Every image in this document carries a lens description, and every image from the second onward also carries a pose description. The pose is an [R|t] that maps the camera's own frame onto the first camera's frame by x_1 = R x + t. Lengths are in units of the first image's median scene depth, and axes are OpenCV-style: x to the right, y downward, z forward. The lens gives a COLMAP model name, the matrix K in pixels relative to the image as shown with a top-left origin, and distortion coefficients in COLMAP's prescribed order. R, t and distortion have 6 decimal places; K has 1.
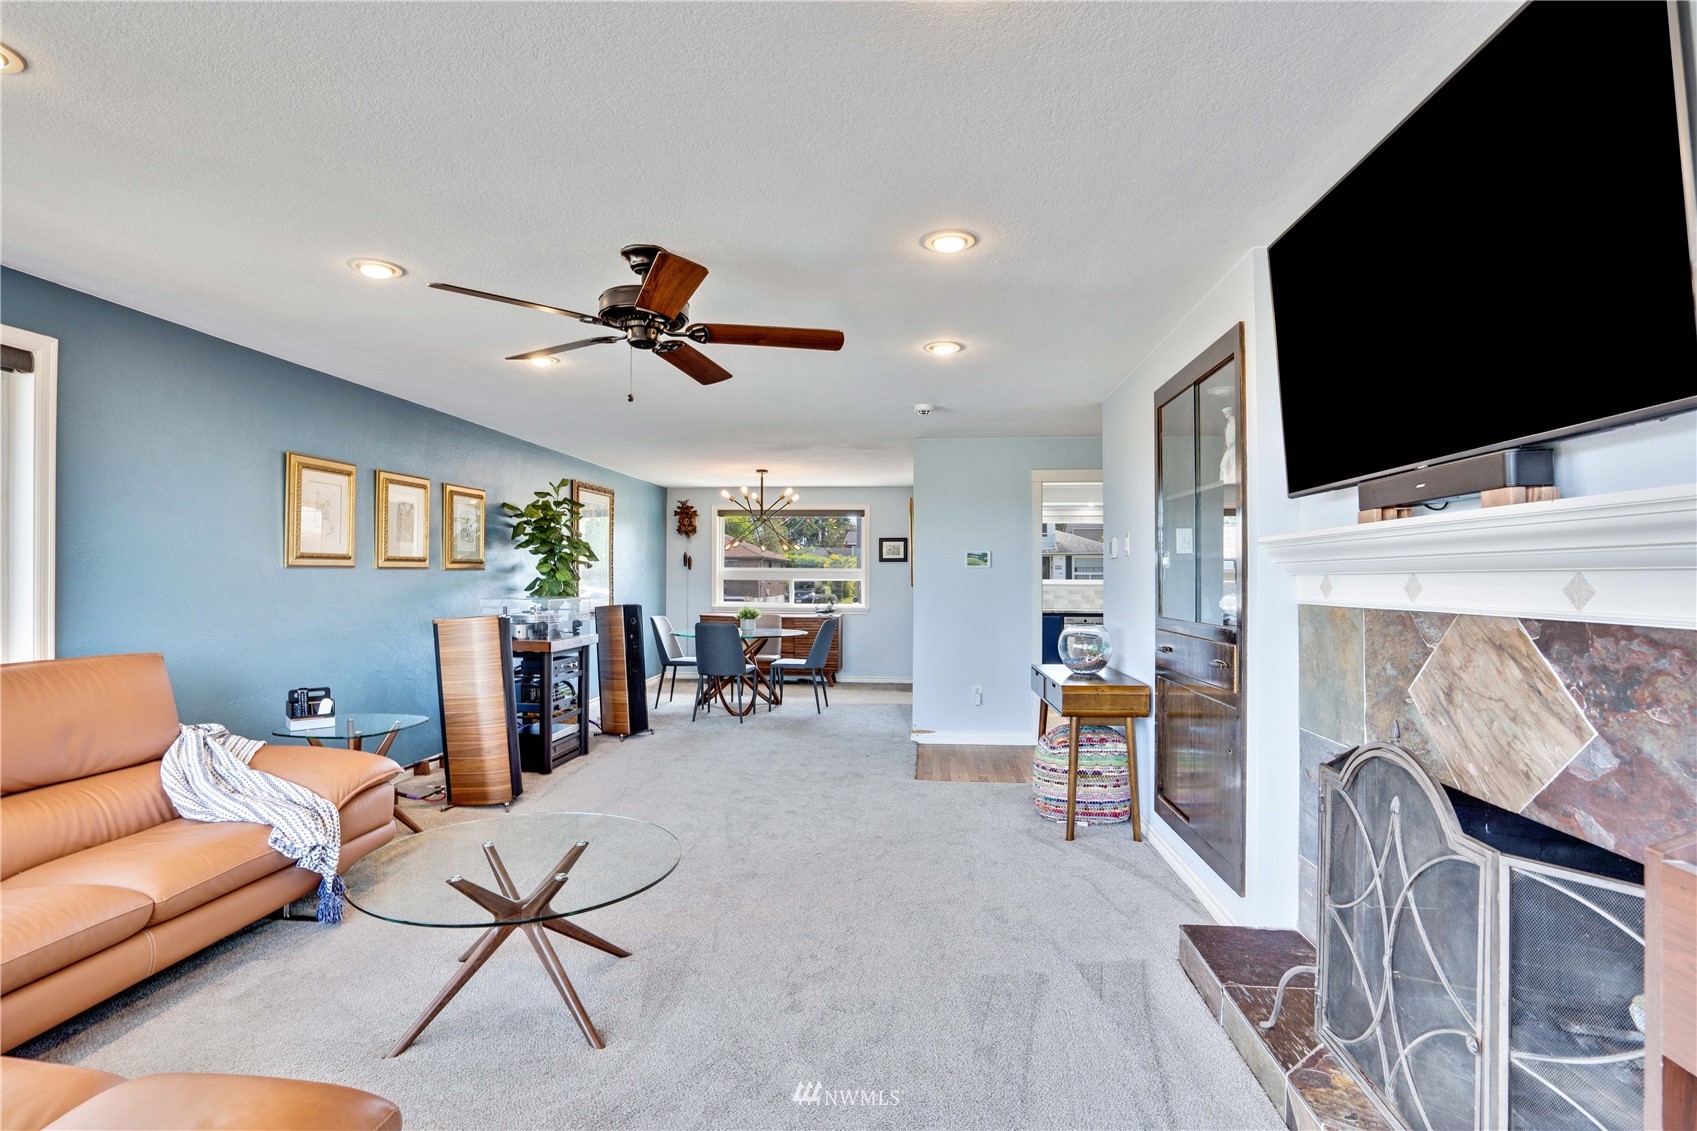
lens RADIAL K [[802.0, 0, 845.9], [0, 802.0, 573.6], [0, 0, 1]] dist [0.001620, 0.000559]
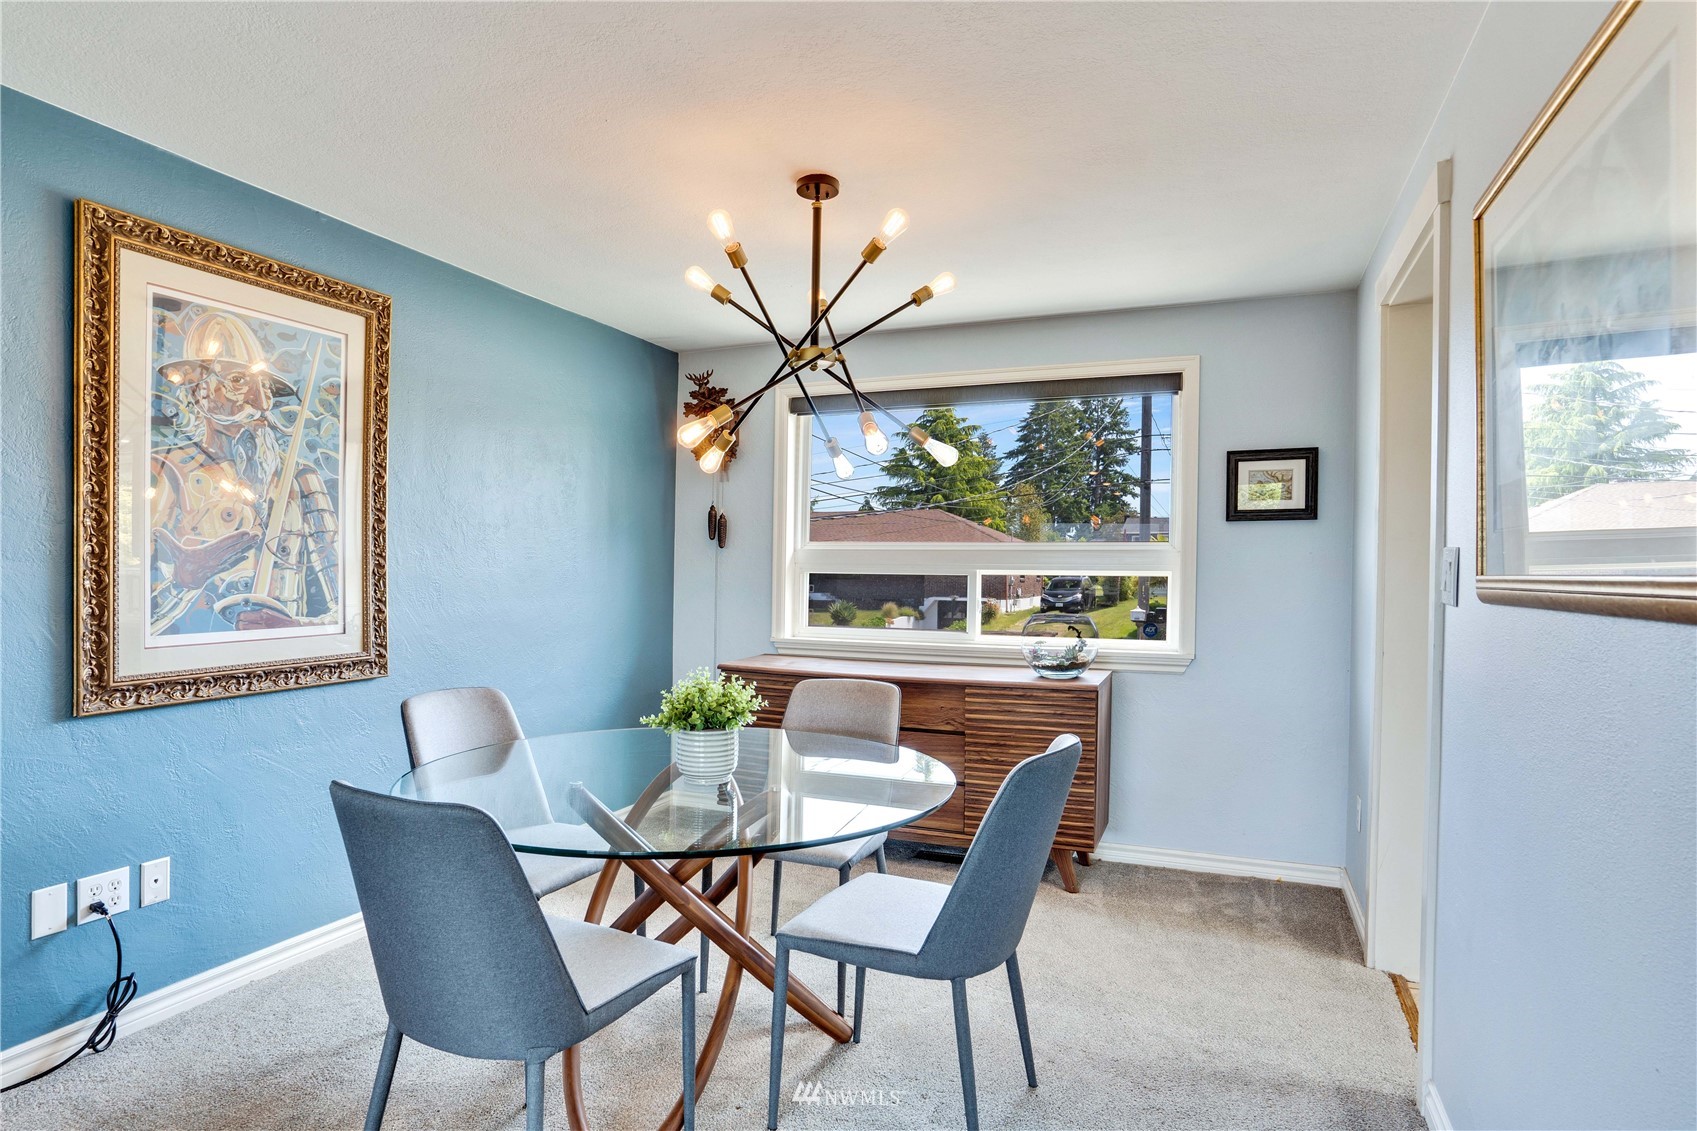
lens RADIAL K [[878.2, 0, 843.2], [0, 878.2, 578.0], [0, 0, 1]] dist [-0.000047, -0.000125]
pose [[0.952453, 0.006031, -0.304626, 0.000256], [-0.003211, 0.999947, 0.009760, 0.006577], [0.304669, -0.008318, 0.952422, 0.592028]]
